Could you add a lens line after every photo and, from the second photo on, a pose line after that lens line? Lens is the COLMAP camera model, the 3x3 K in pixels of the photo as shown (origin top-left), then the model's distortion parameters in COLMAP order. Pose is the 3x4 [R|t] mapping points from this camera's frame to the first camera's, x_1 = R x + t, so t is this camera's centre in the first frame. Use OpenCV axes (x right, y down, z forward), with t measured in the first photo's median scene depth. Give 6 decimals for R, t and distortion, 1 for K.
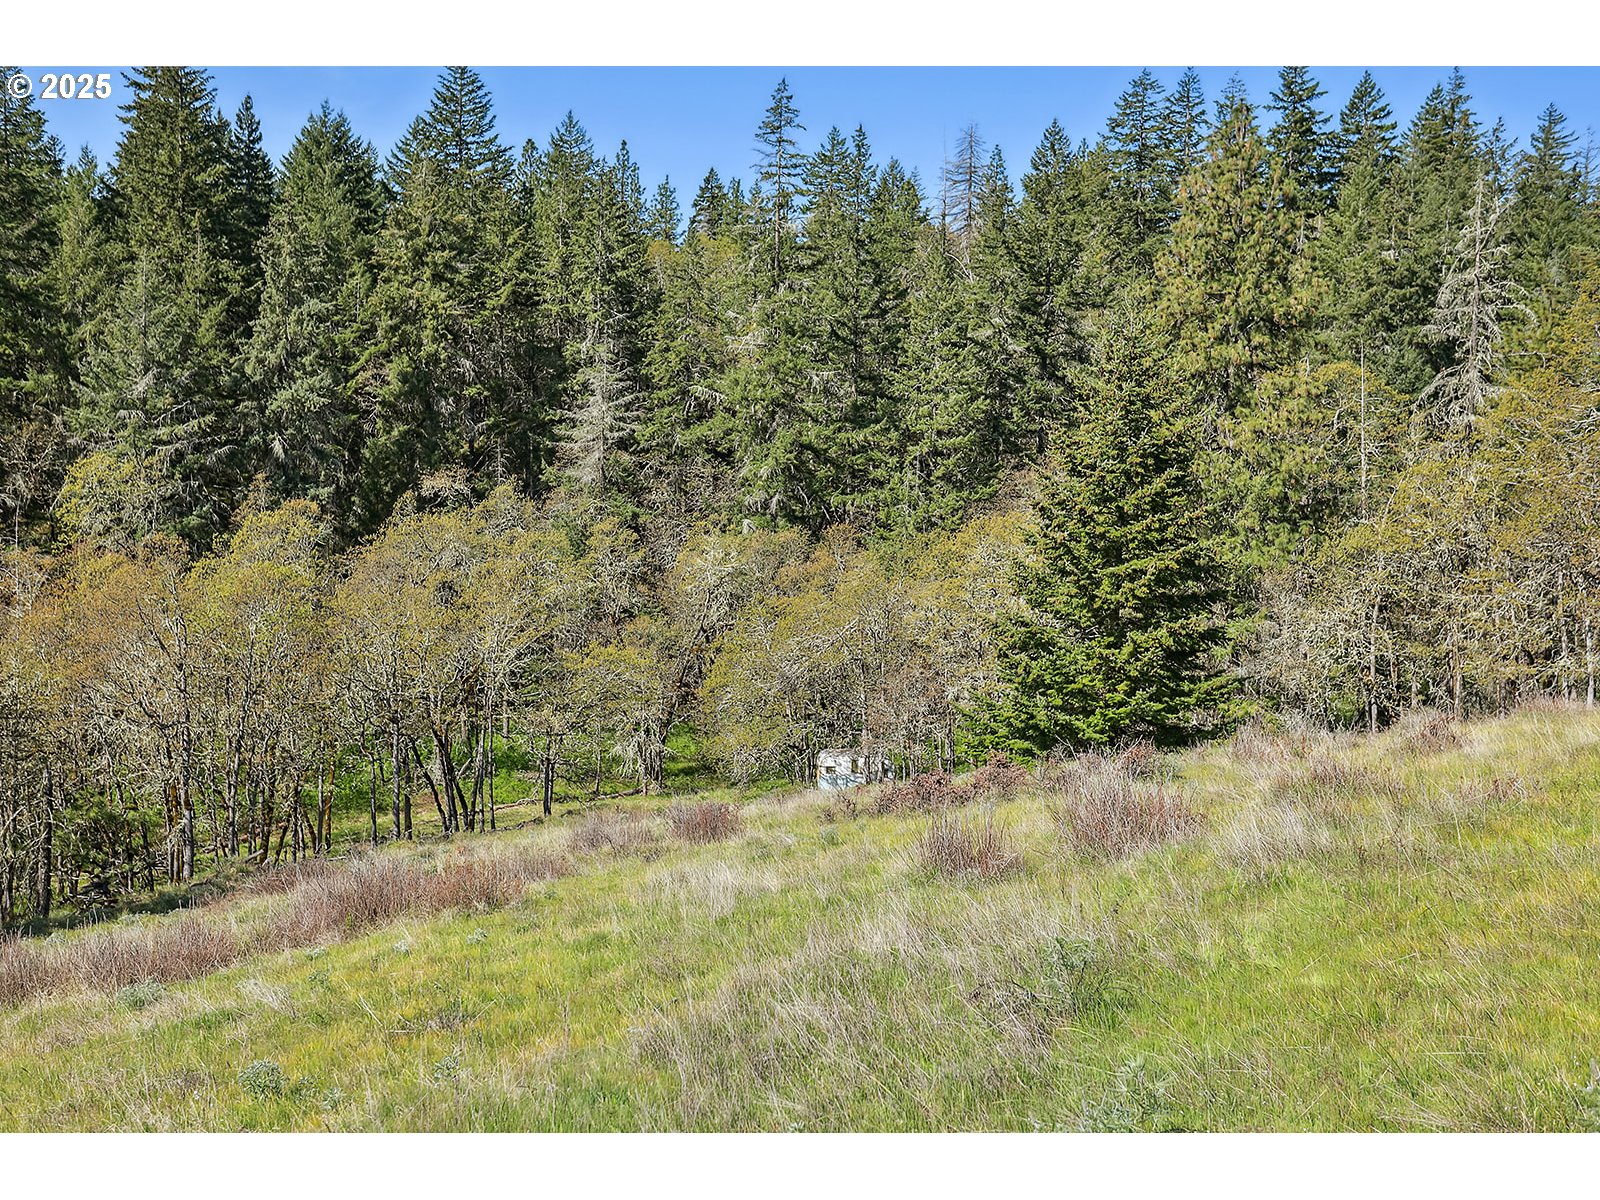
lens RADIAL K [[1467.5, 0, 799.5], [0, 1467.5, 602.5], [0, 0, 1]] dist [-0.013209, 0.000000]
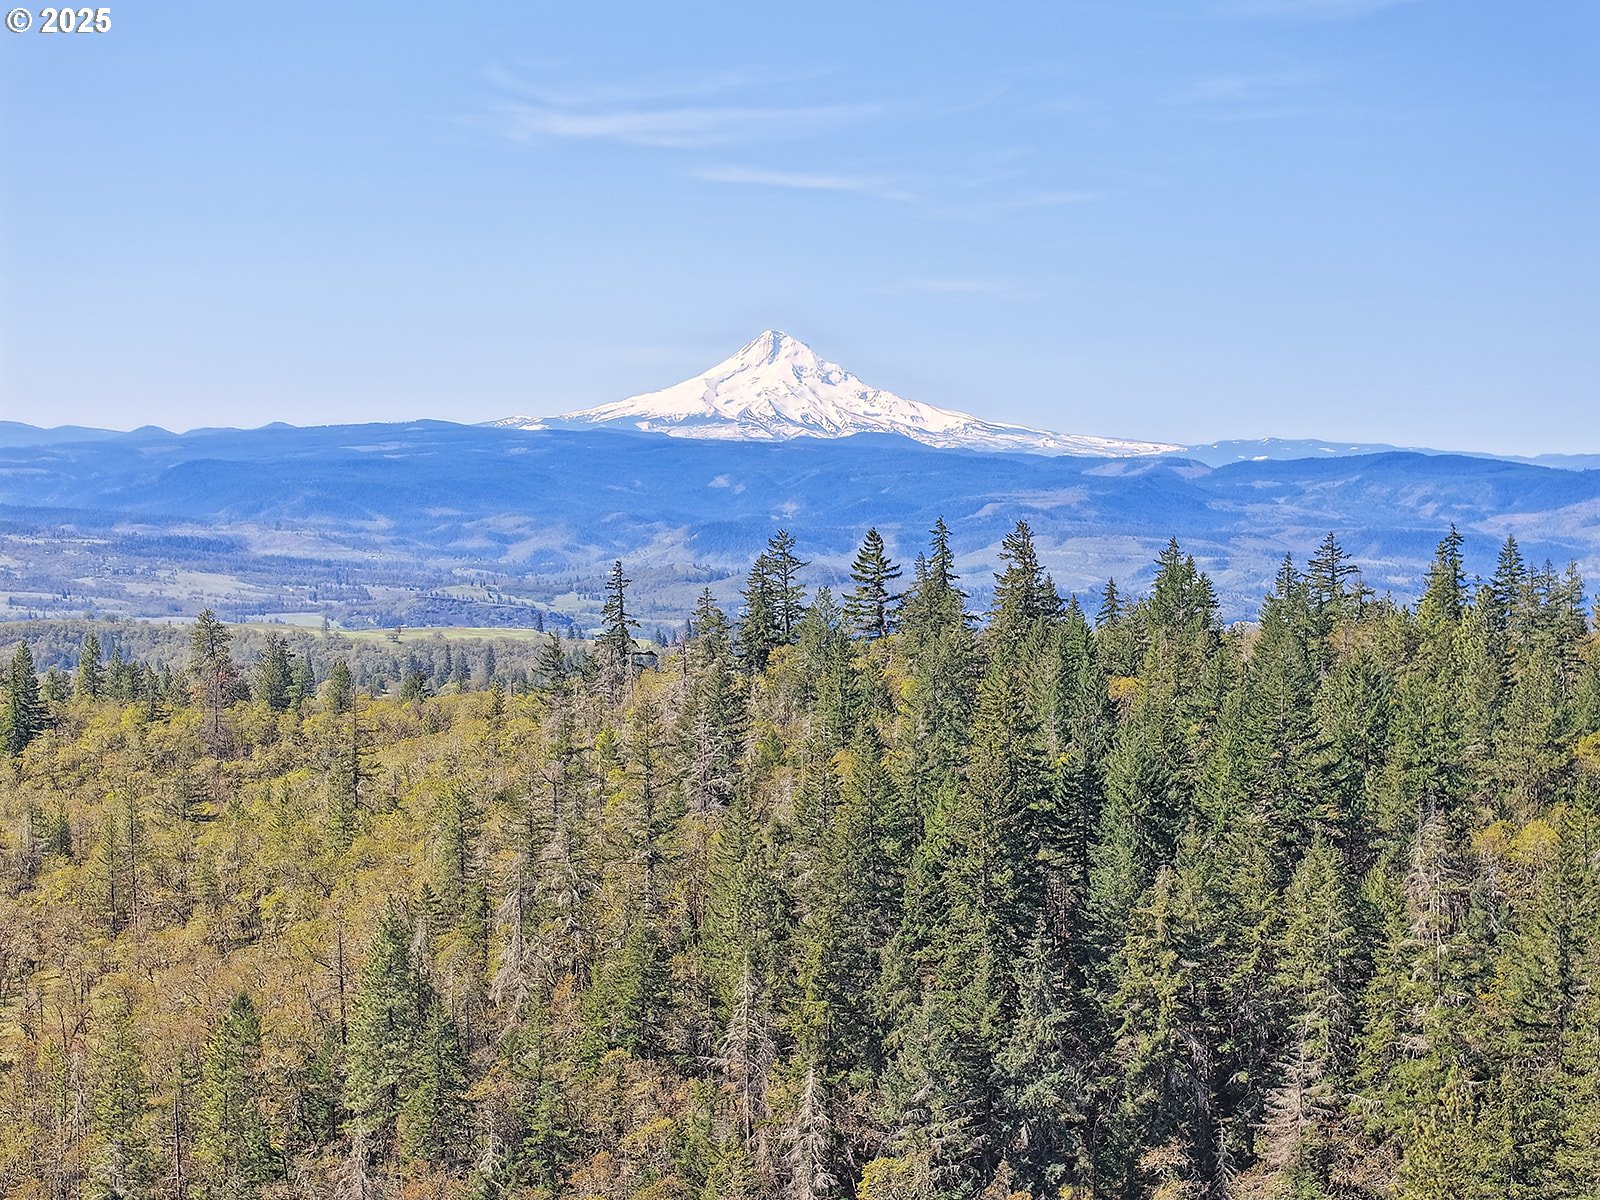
lens RADIAL K [[3236.6, 0, 788.6], [0, 3236.6, 613.0], [0, 0, 1]] dist [-0.137007, 0.000000]
pose [[0.813627, -0.015037, -0.581193, 0.987997], [-0.013408, 0.998914, -0.044614, -0.386660], [0.581233, 0.044091, 0.812542, -1.247771]]
